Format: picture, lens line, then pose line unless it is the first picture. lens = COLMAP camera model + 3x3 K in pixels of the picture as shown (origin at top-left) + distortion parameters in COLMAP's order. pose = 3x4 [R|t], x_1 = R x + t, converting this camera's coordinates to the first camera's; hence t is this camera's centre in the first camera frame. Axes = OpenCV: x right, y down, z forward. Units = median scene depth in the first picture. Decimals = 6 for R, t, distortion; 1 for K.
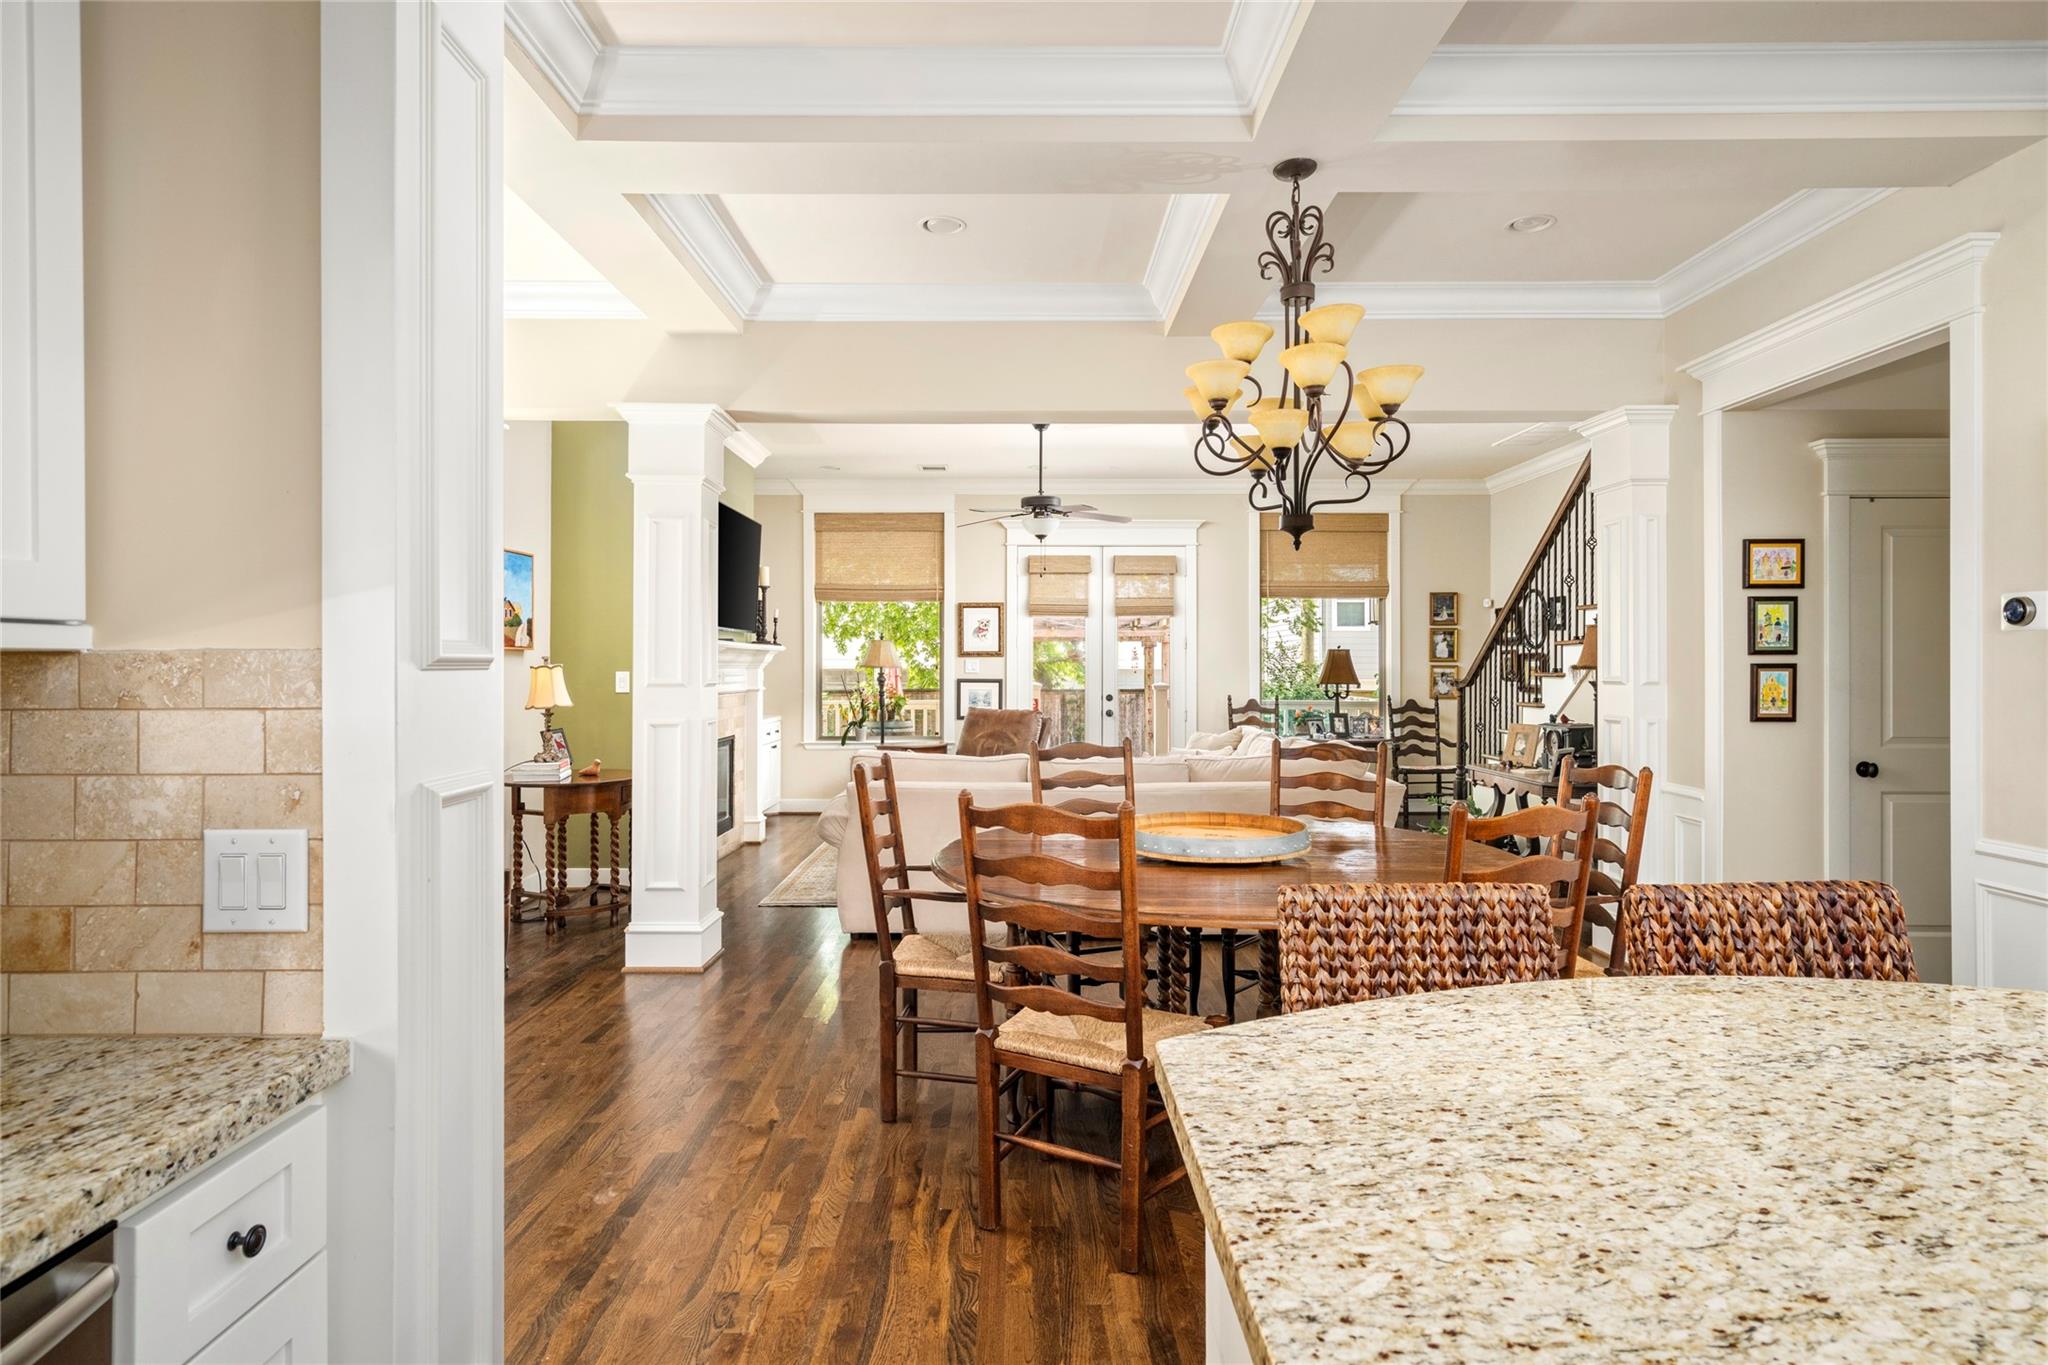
lens RADIAL K [[1093.5, 0, 1009.8], [0, 1093.5, 669.0], [0, 0, 1]] dist [0.002088, 0.000286]
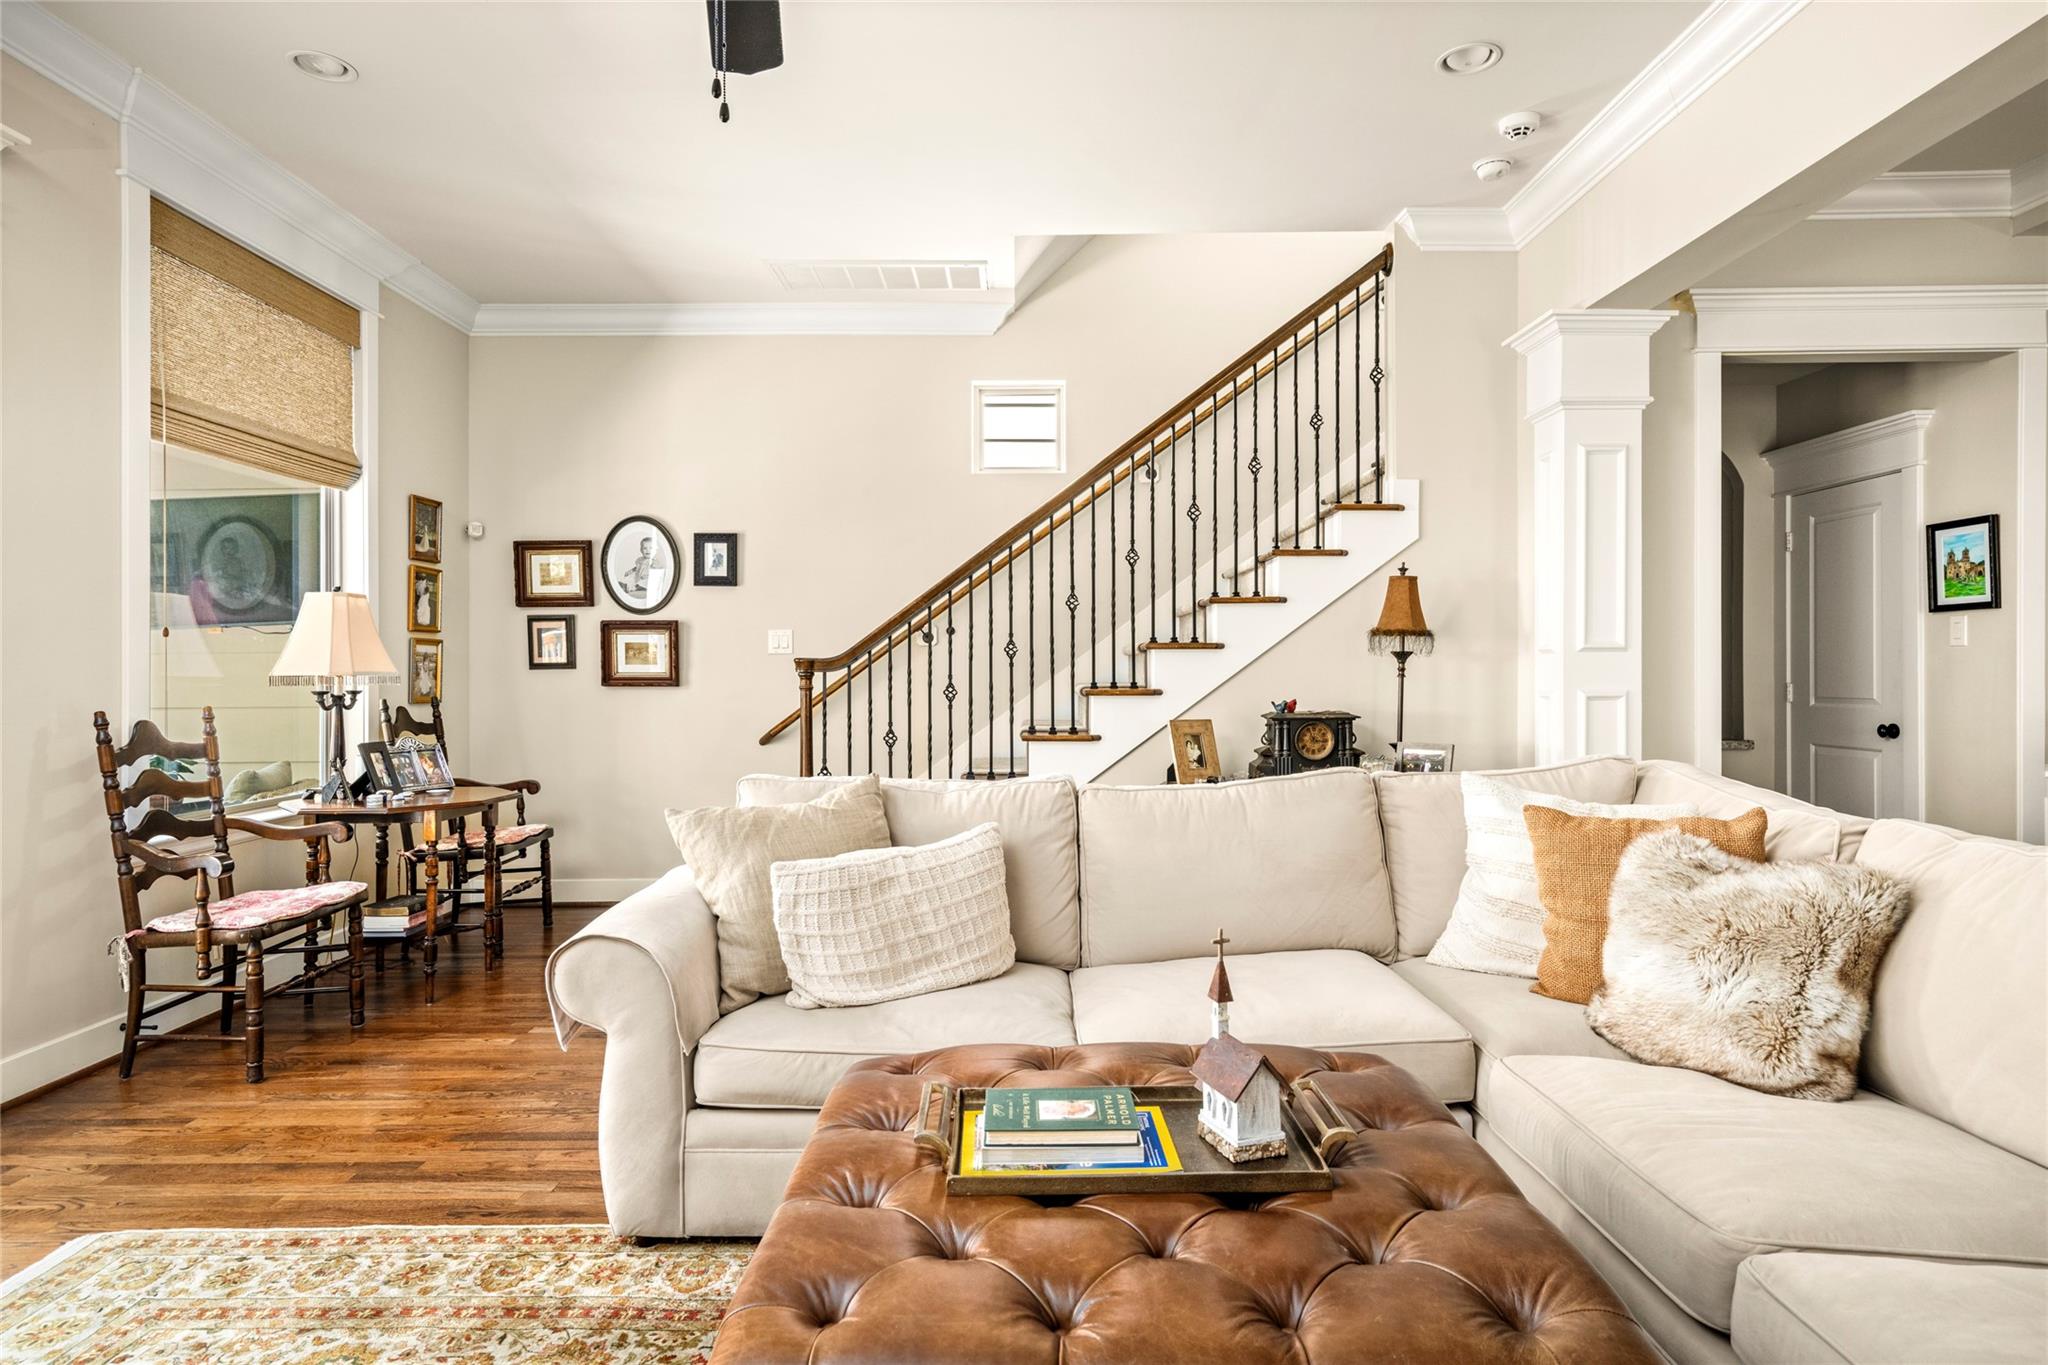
lens RADIAL K [[1118.2, 0, 1020.5], [0, 1118.2, 670.4], [0, 0, 1]] dist [0.002534, 0.001238]
pose [[-0.004174, 0.001293, 0.999990, -0.134922], [0.004077, 0.999991, -0.001276, 0.013246], [-0.999983, 0.004071, -0.004179, 0.721929]]
